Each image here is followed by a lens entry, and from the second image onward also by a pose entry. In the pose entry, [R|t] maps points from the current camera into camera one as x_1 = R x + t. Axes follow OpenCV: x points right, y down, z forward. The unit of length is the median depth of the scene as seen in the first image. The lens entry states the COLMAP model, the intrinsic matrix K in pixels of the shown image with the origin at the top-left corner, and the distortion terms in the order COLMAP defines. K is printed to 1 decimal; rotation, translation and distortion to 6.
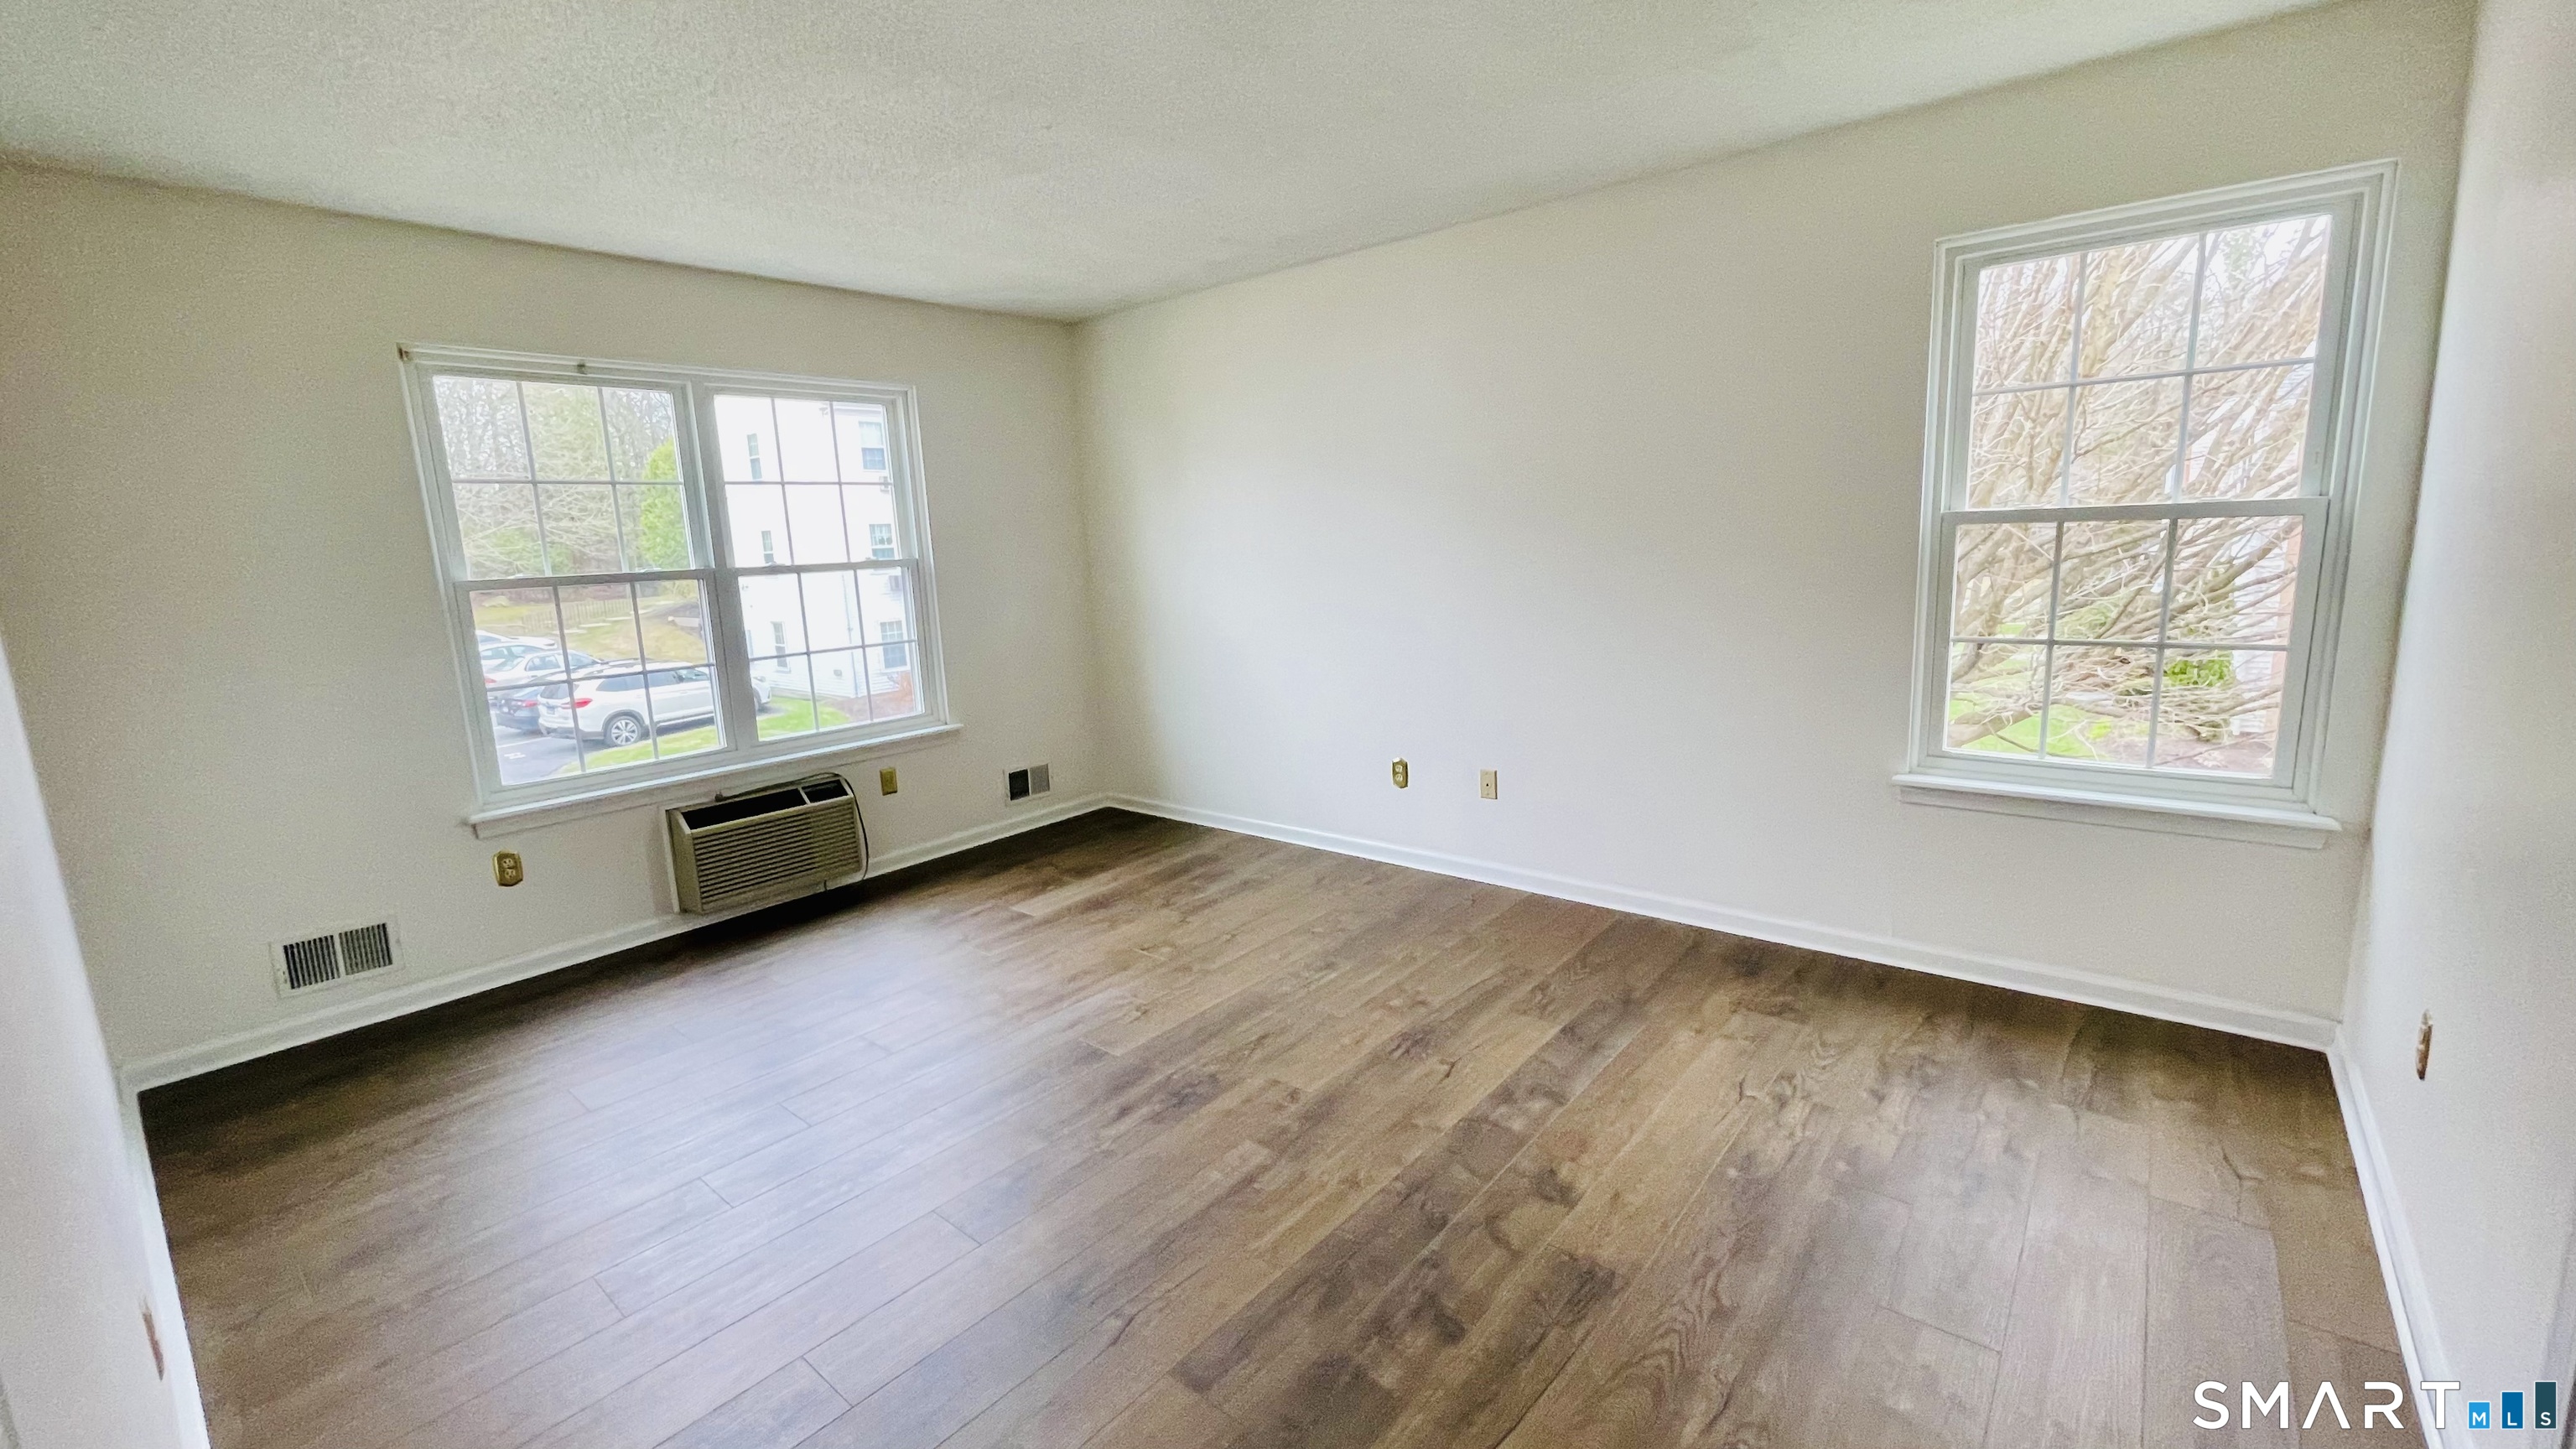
lens RADIAL K [[1045.3, 0, 1295.2], [0, 1045.3, 709.4], [0, 0, 1]] dist [-0.006229, 0.001053]
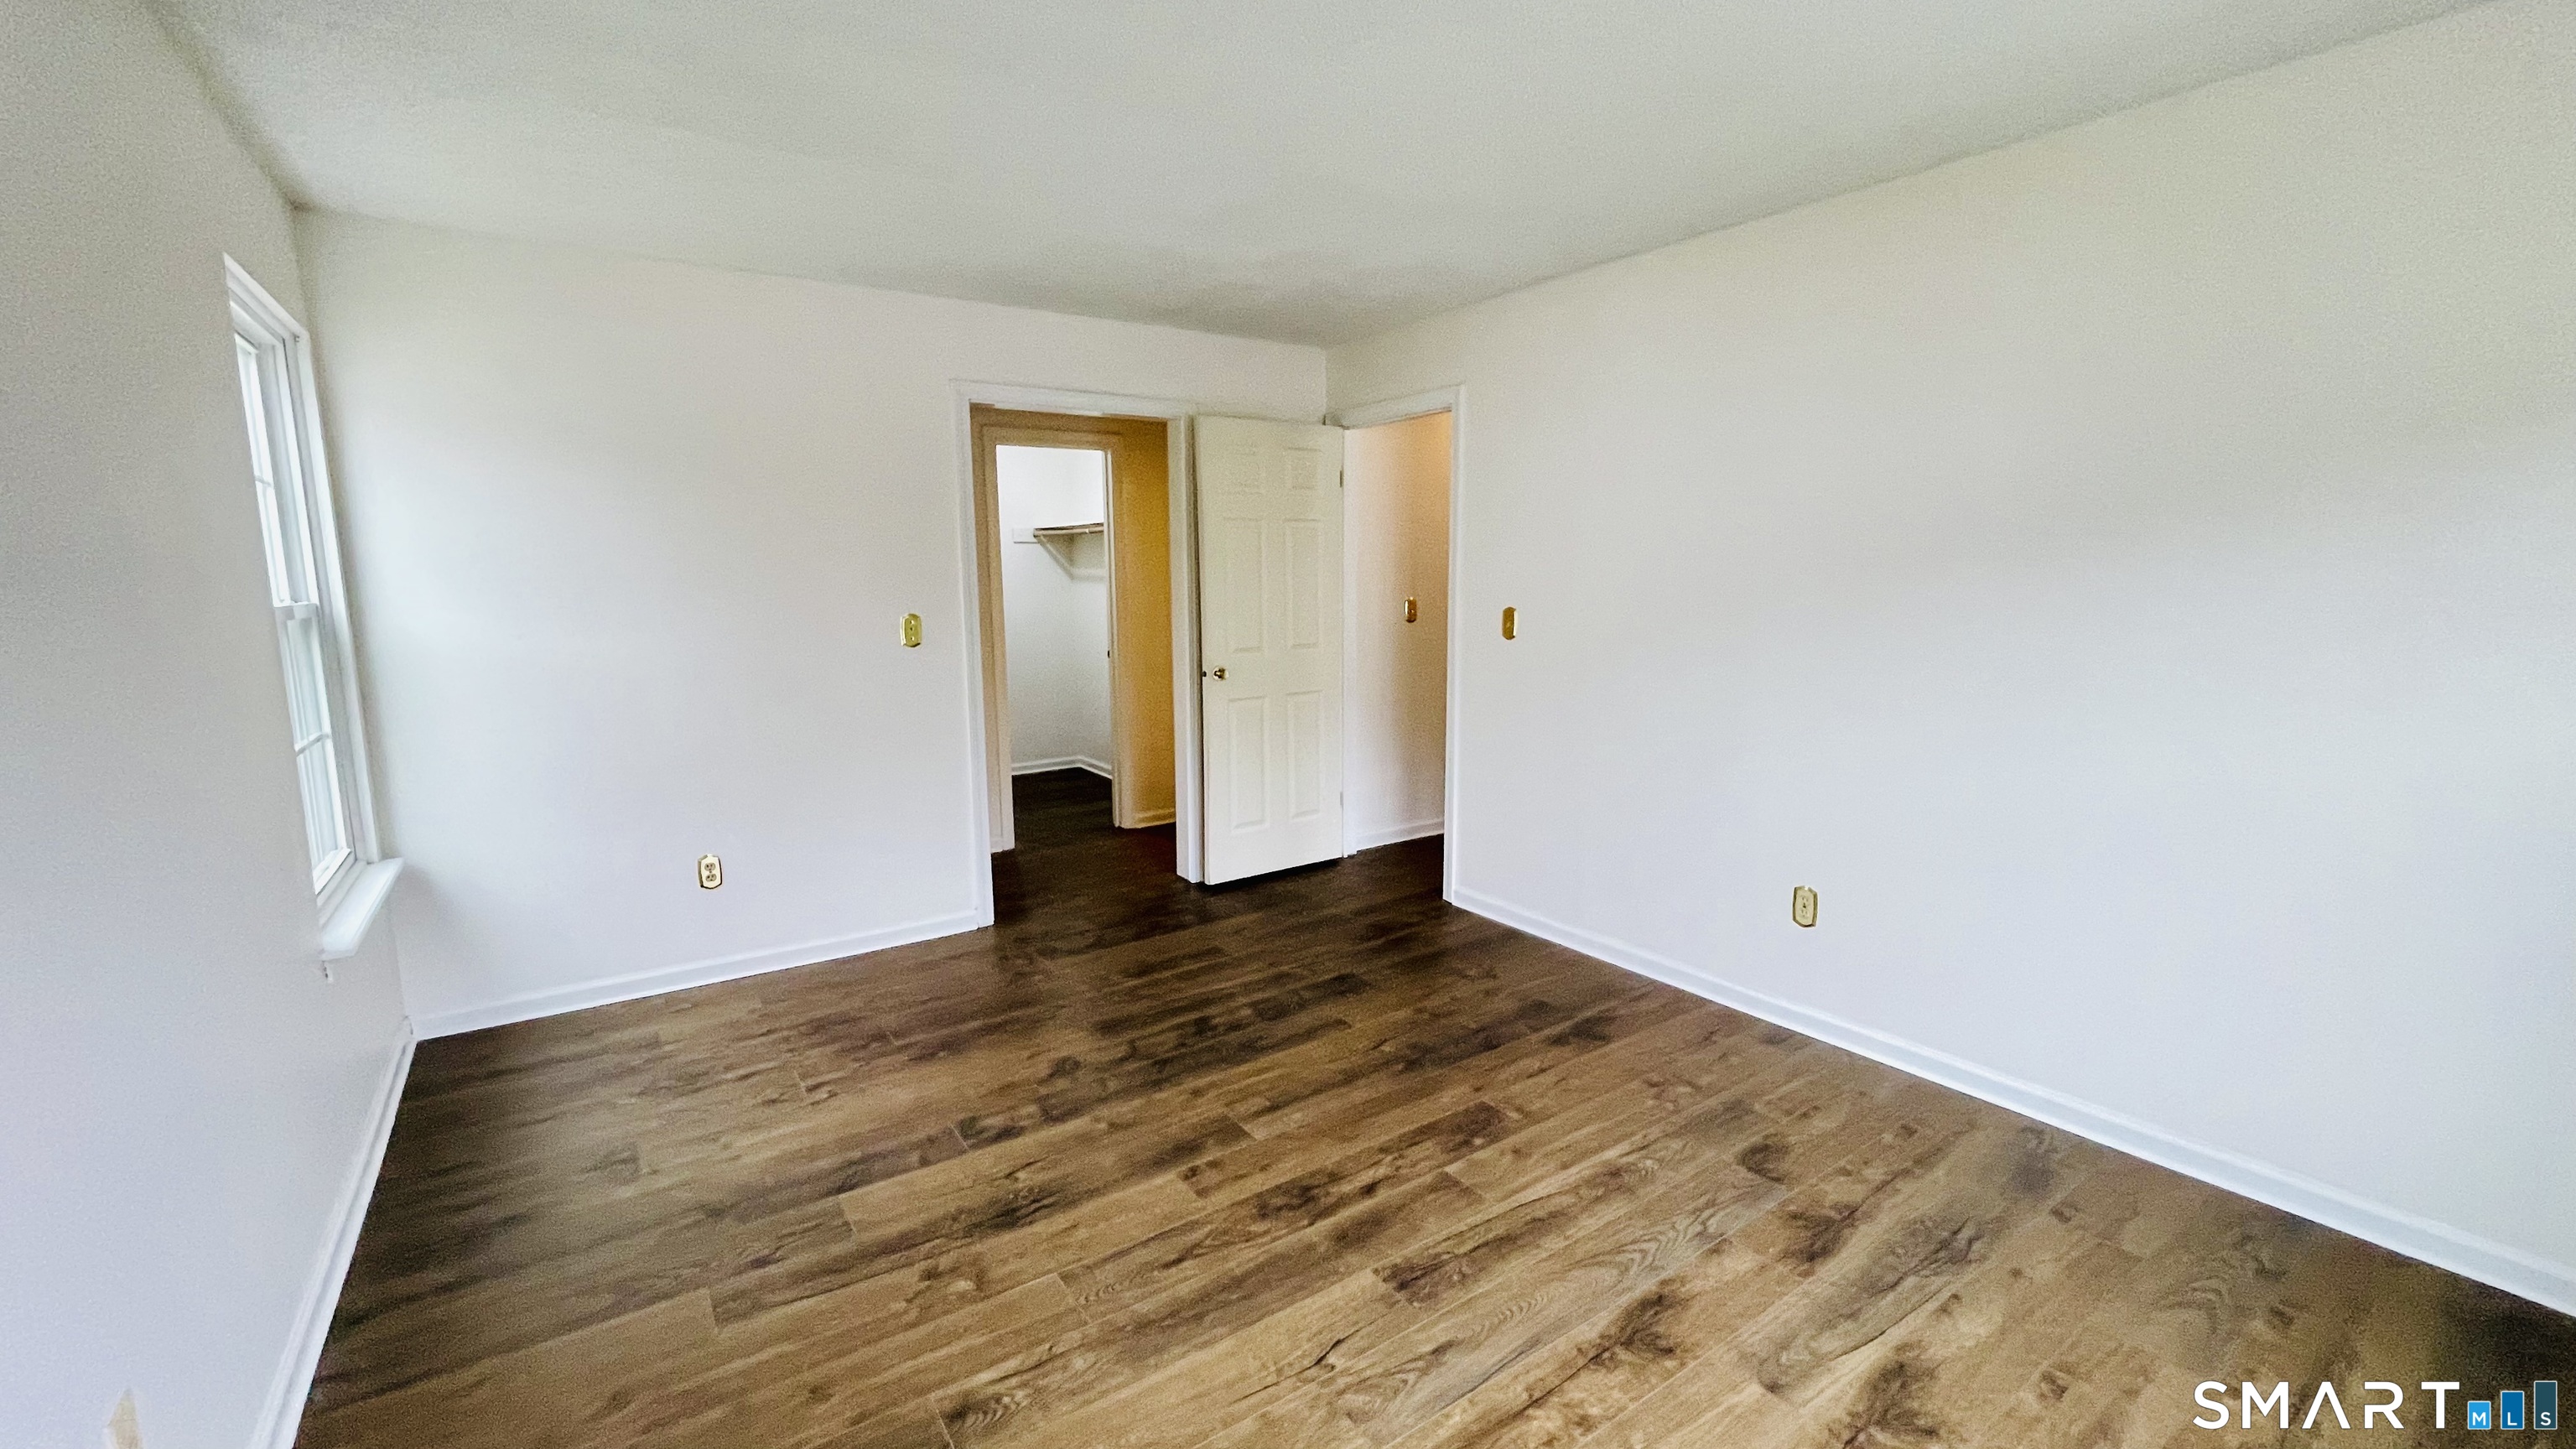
lens RADIAL K [[1045.3, 0, 1290.8], [0, 1045.3, 728.9], [0, 0, 1]] dist [-0.006229, 0.001053]
pose [[-0.961926, 0.016757, 0.272795, -0.357822], [0.097956, 0.952947, 0.286874, -0.280294], [-0.255152, 0.302674, -0.918306, 1.748765]]
